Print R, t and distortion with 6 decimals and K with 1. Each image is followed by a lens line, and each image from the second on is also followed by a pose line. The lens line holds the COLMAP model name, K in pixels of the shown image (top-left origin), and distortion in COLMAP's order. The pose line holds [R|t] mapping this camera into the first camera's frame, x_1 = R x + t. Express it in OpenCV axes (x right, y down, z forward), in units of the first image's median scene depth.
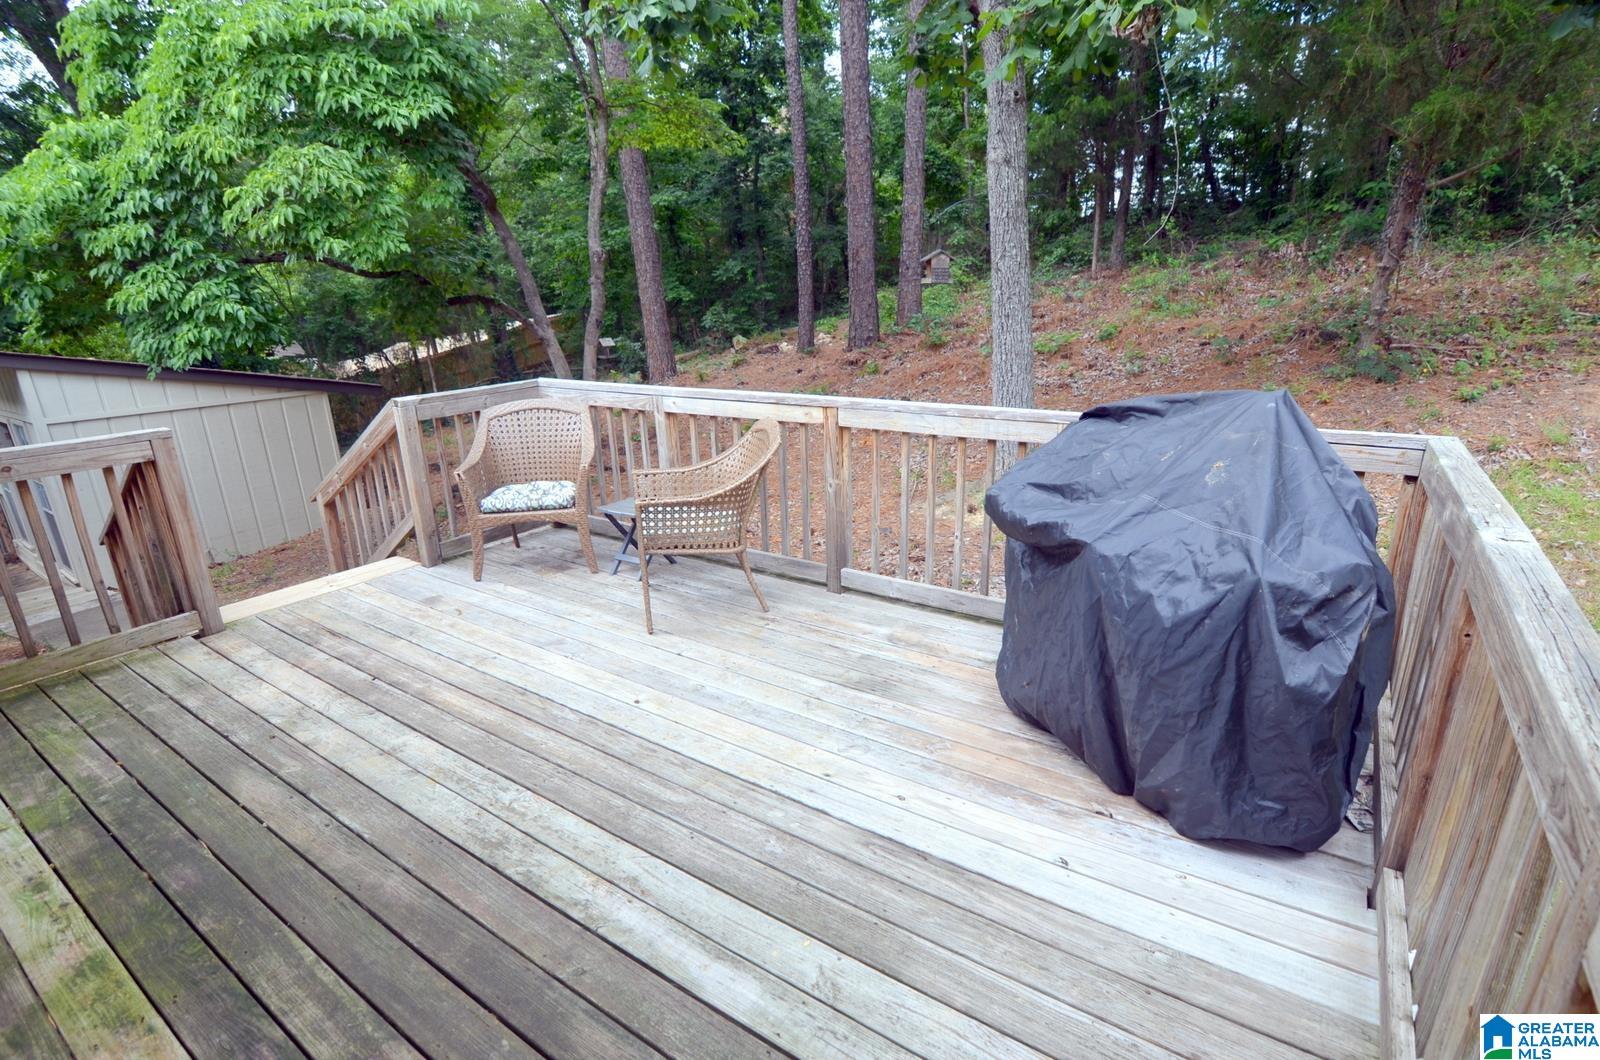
lens RADIAL K [[796.0, 0, 800.5], [0, 796.0, 535.0], [0, 0, 1]] dist [-0.037730, 0.014506]
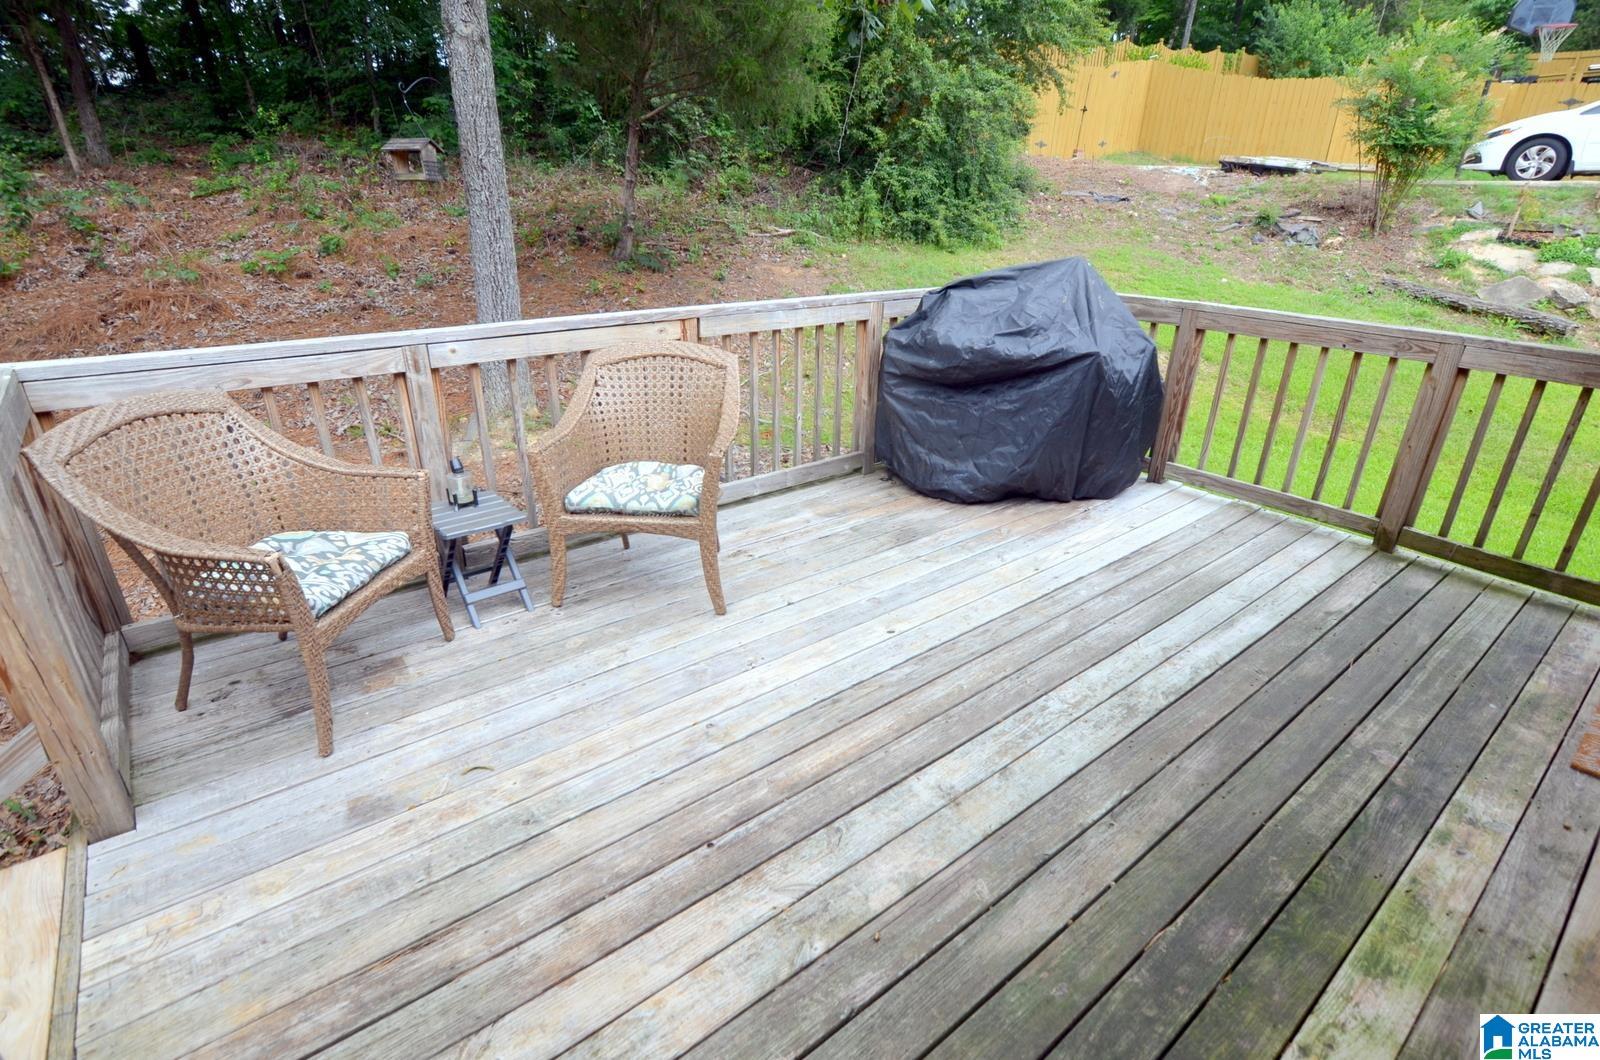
lens RADIAL K [[817.6, 0, 800.0], [0, 817.6, 530.0], [0, 0, 1]] dist [-0.038620, 0.015188]
pose [[0.261596, -0.339667, 0.903434, -1.256668], [0.259950, 0.926236, 0.272970, -0.230712], [-0.929513, 0.163440, 0.330596, 0.887264]]
